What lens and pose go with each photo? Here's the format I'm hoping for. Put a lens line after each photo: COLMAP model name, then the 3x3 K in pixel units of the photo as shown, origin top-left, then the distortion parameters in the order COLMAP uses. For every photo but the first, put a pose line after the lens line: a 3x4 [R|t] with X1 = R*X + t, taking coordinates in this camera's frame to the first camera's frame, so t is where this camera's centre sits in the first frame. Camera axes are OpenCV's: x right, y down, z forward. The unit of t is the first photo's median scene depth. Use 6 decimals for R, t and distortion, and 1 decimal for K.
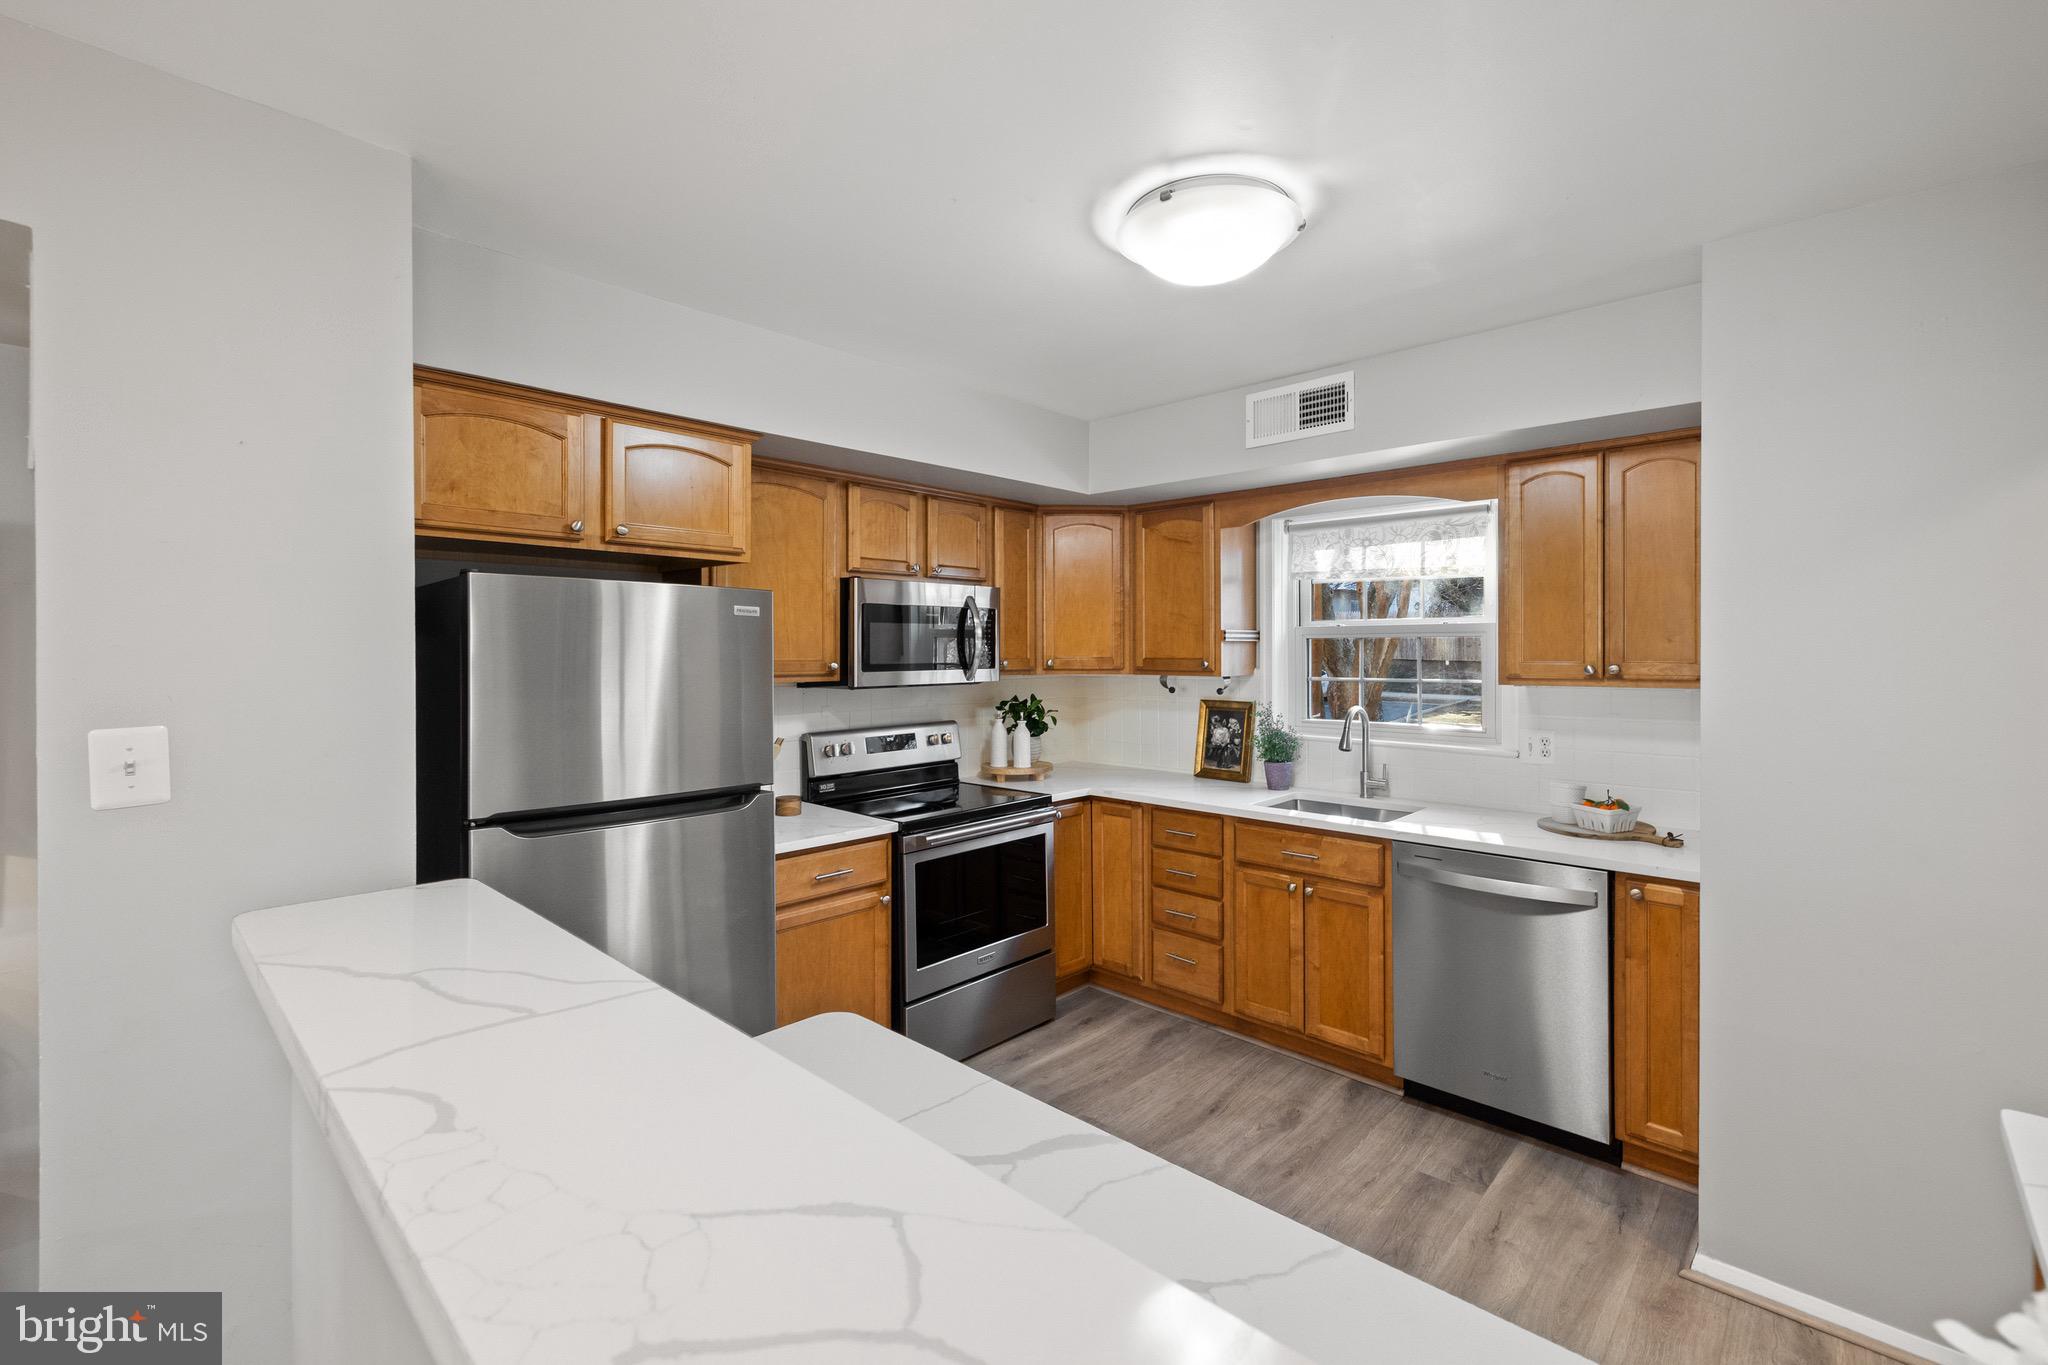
lens RADIAL K [[881.2, 0, 1020.6], [0, 881.2, 646.9], [0, 0, 1]] dist [-0.000168, 0.002440]
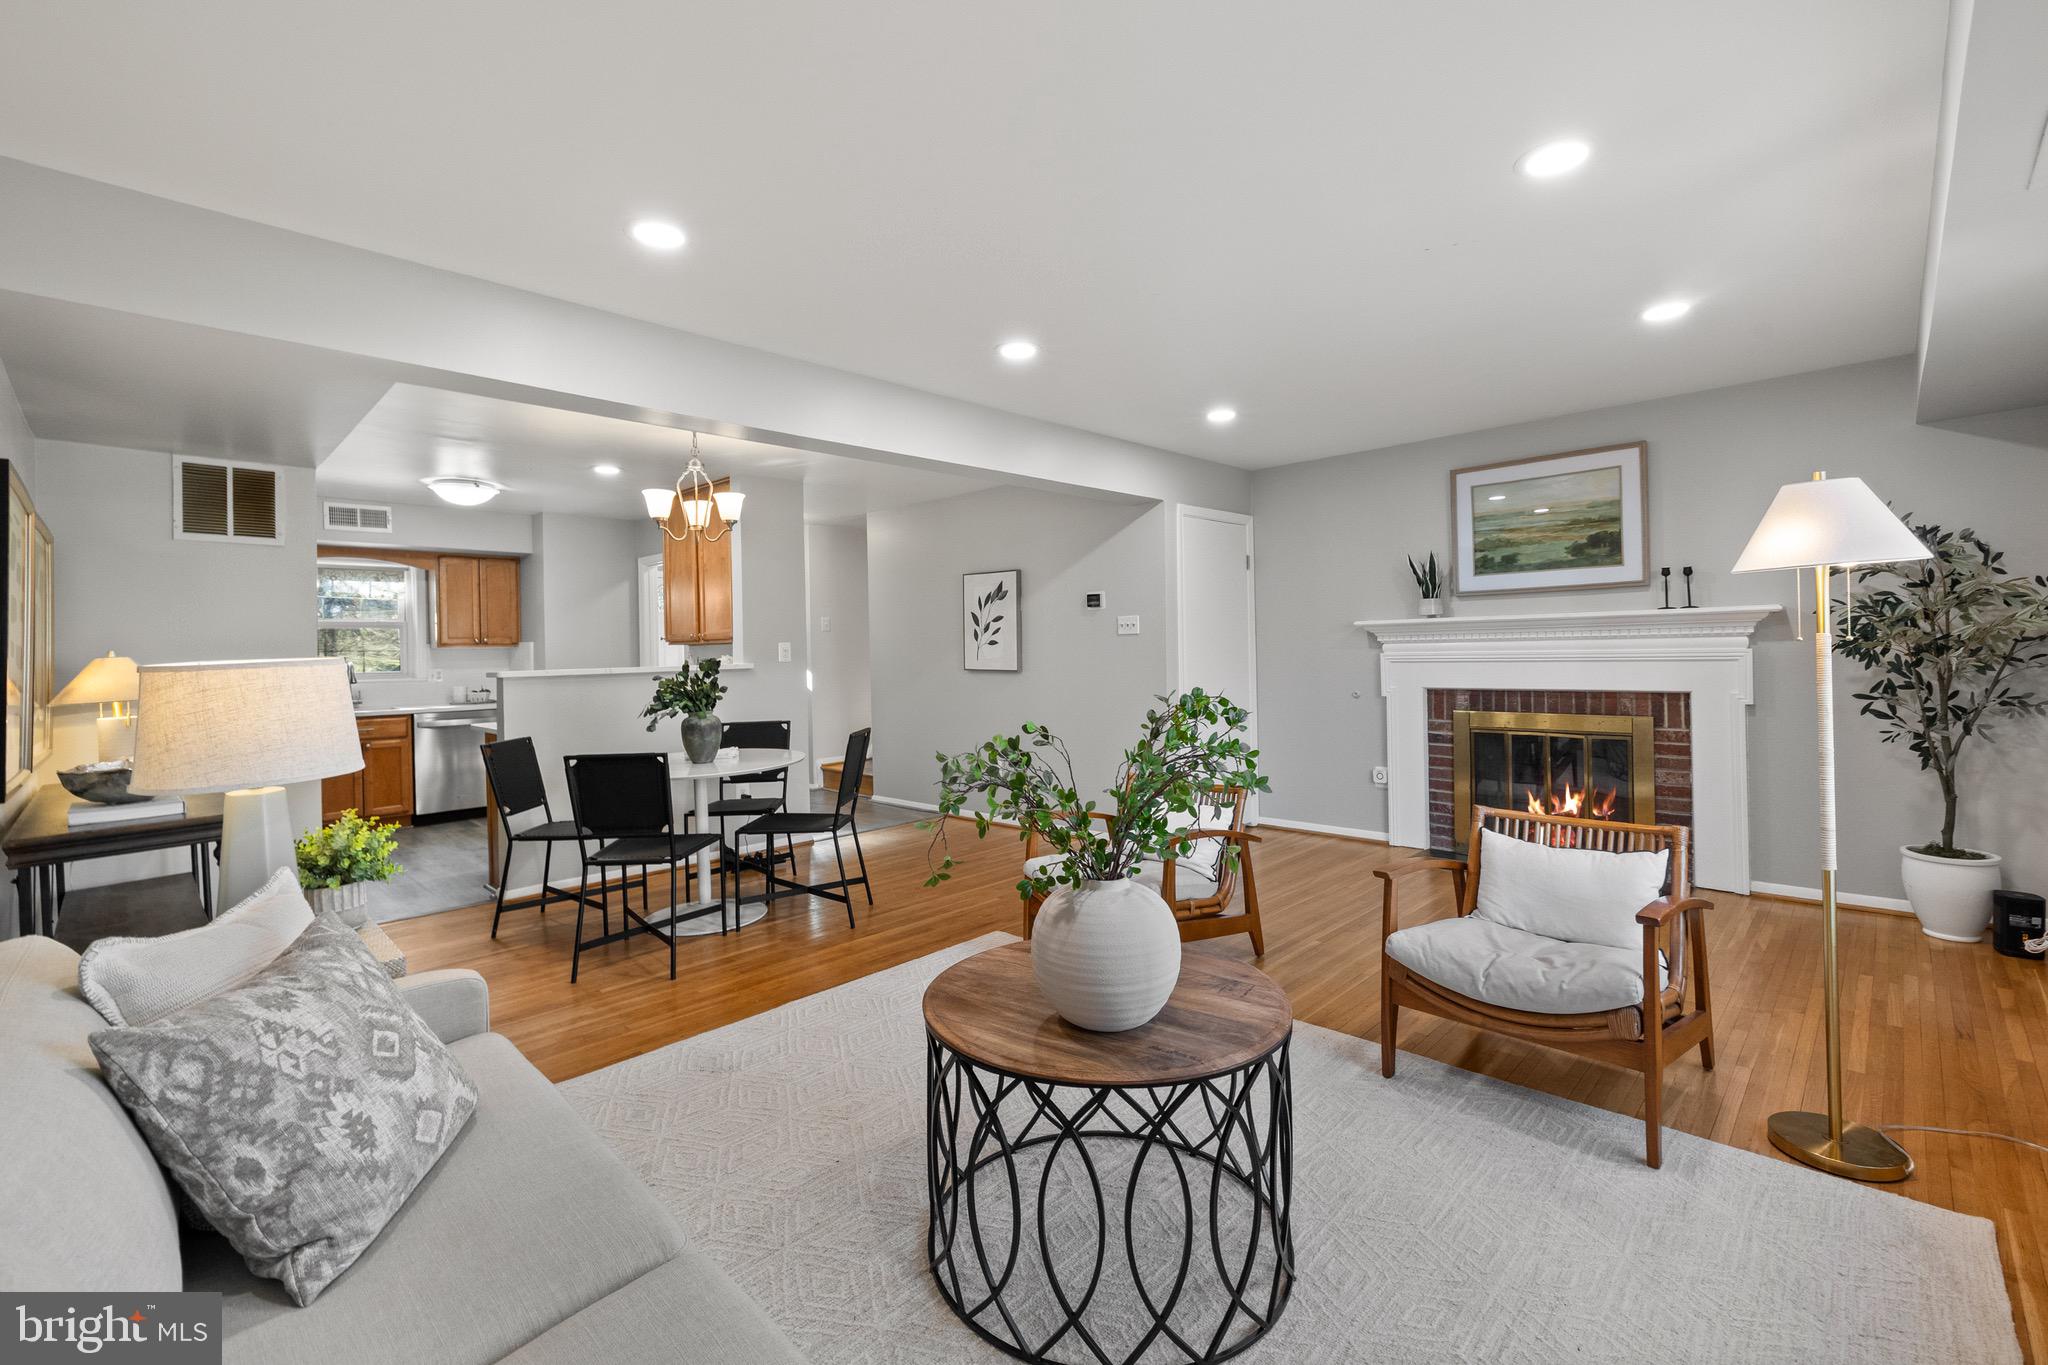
lens RADIAL K [[881.2, 0, 1023.9], [0, 881.2, 647.7], [0, 0, 1]] dist [-0.000168, 0.002440]
pose [[0.010491, 0.002699, 0.999941, -1.590729], [0.015839, 0.999870, -0.002865, 0.064509], [-0.999820, 0.015868, 0.010447, -0.536877]]
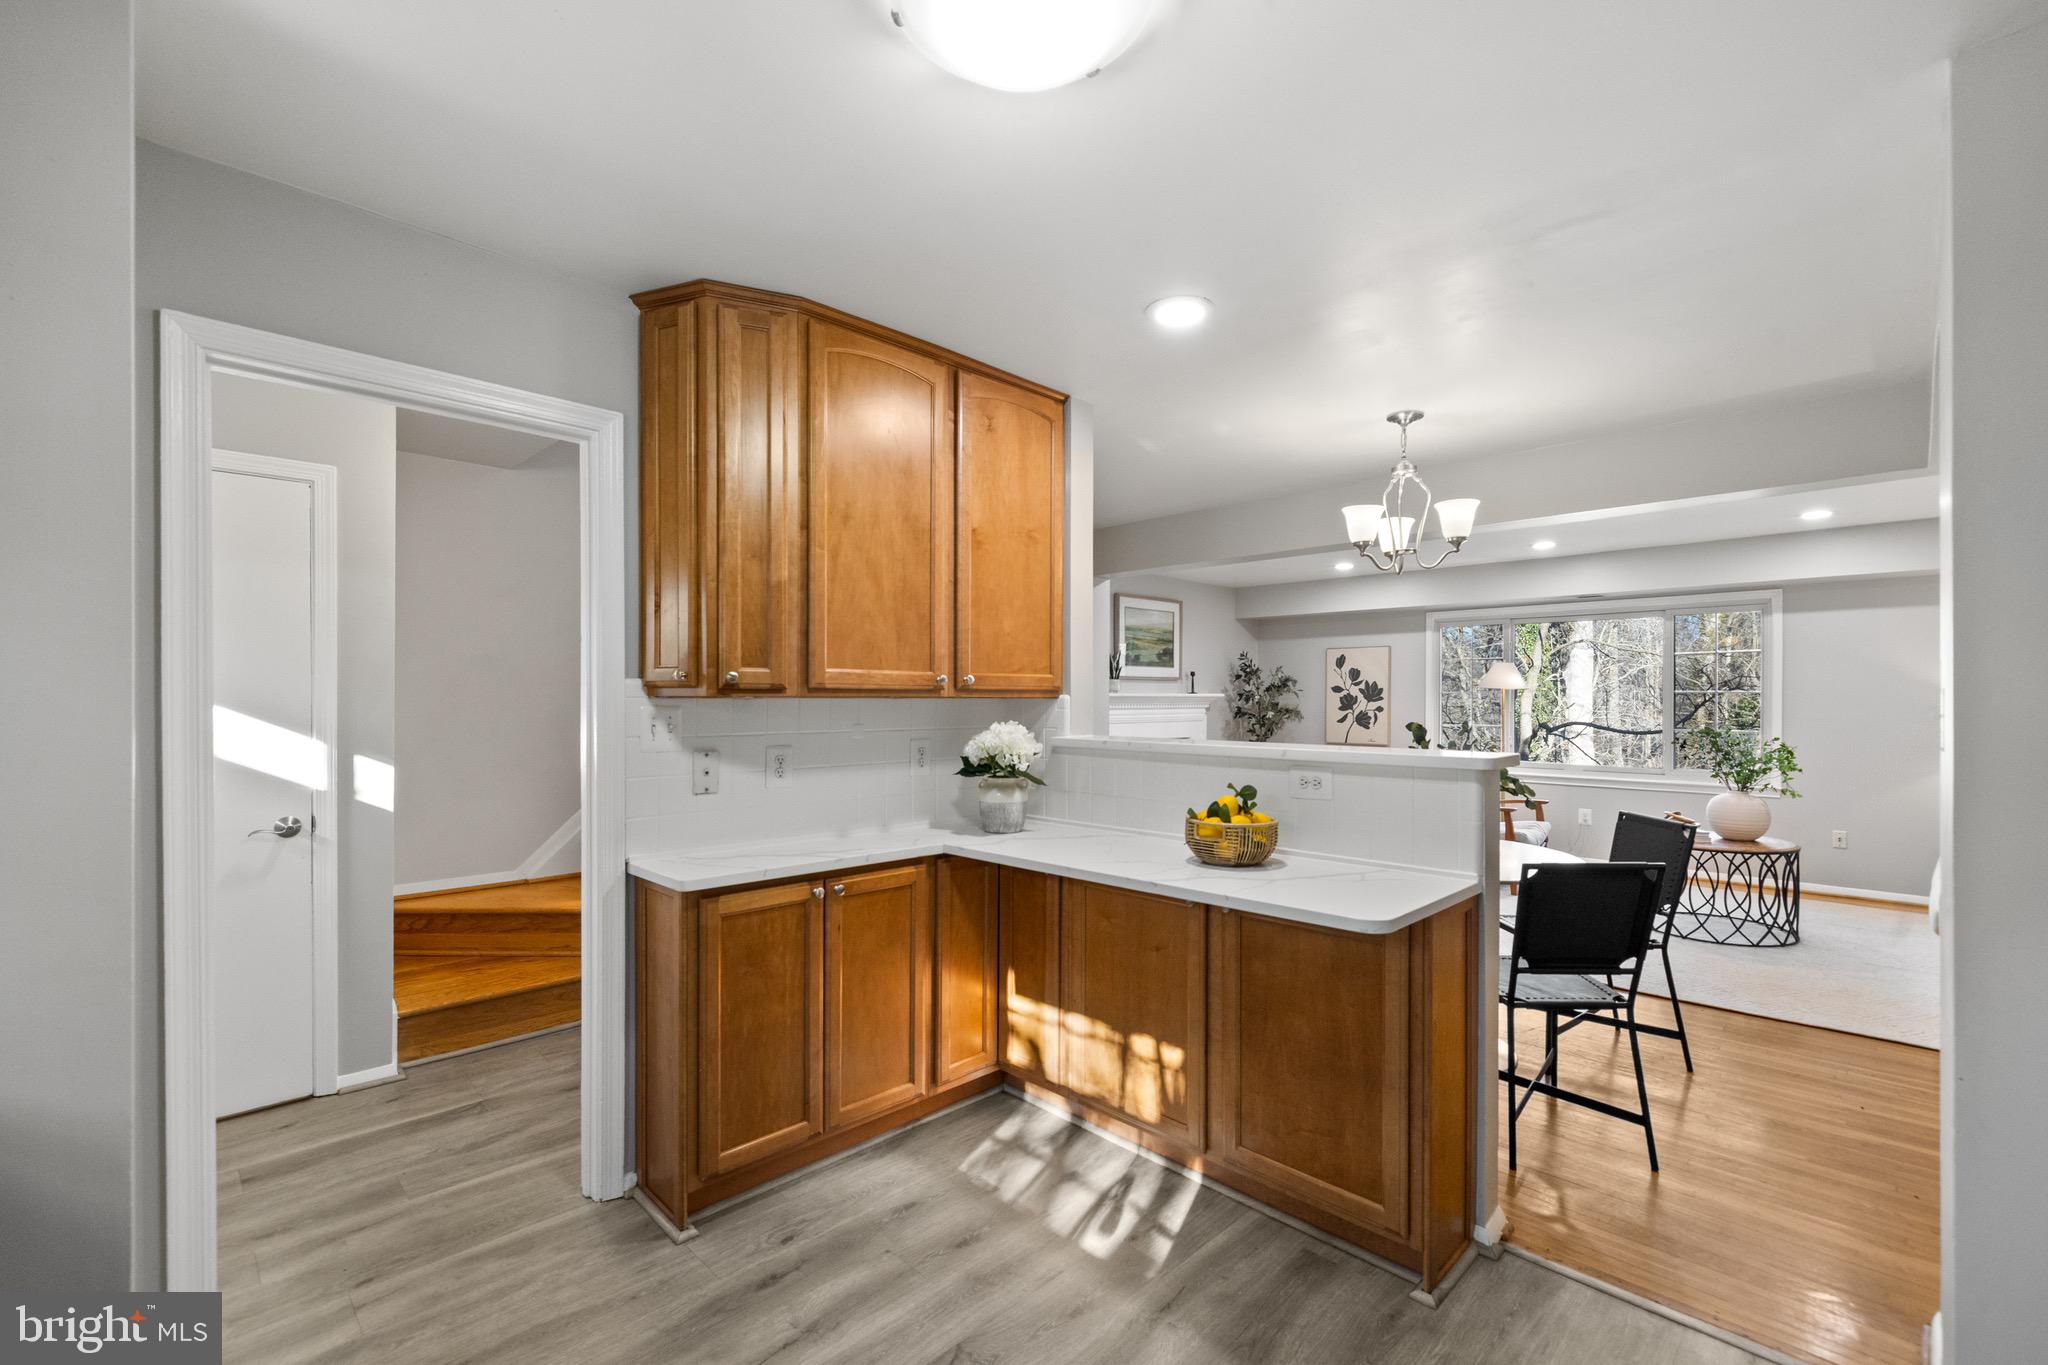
lens RADIAL K [[881.2, 0, 1031.6], [0, 881.2, 702.7], [0, 0, 1]] dist [-0.000168, 0.002440]
pose [[-0.999758, 0.002853, 0.021809, 0.104914], [0.002846, 0.999996, -0.000378, 0.042870], [-0.021810, -0.000316, -0.999762, 0.963300]]
